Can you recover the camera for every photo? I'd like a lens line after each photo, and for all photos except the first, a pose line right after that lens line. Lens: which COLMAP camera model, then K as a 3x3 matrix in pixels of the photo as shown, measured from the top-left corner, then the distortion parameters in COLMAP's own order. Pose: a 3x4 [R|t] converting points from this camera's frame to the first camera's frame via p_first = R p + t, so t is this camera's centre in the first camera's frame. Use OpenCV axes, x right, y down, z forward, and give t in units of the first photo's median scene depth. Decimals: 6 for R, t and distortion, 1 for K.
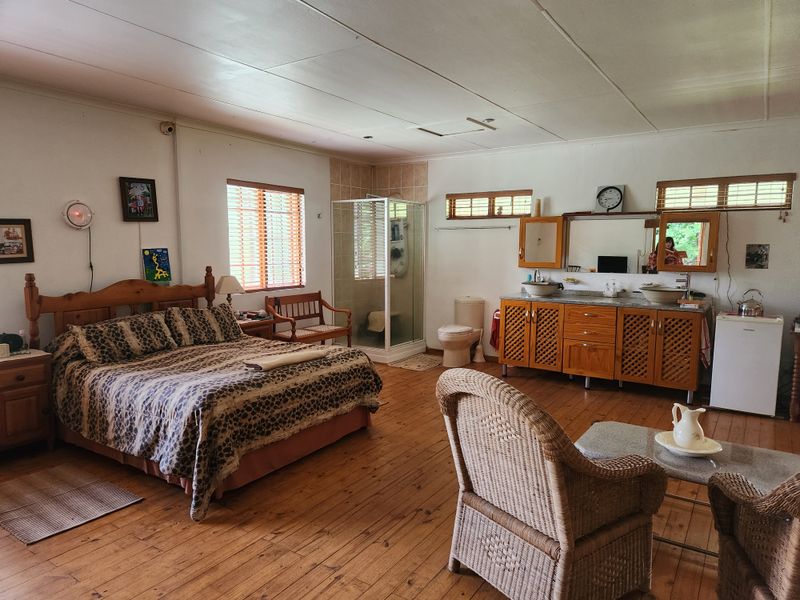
lens RADIAL K [[488.8, 0, 397.8], [0, 488.8, 288.0], [0, 0, 1]] dist [0.066652, -0.045882]
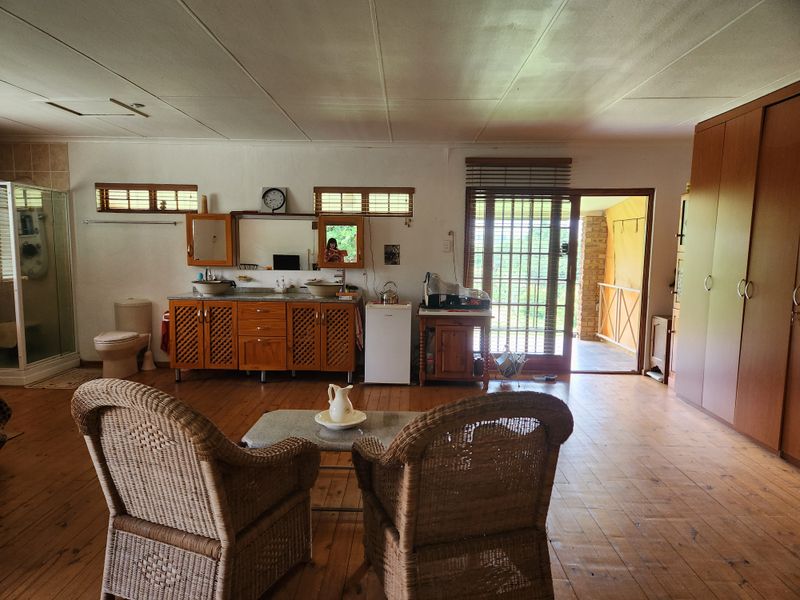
lens RADIAL K [[488.8, 0, 397.8], [0, 488.8, 288.0], [0, 0, 1]] dist [0.066652, -0.045882]
pose [[0.869412, -0.033768, 0.492933, 0.136884], [0.036558, 0.999324, 0.003978, 0.013598], [-0.492734, 0.014562, 0.870058, -0.041055]]
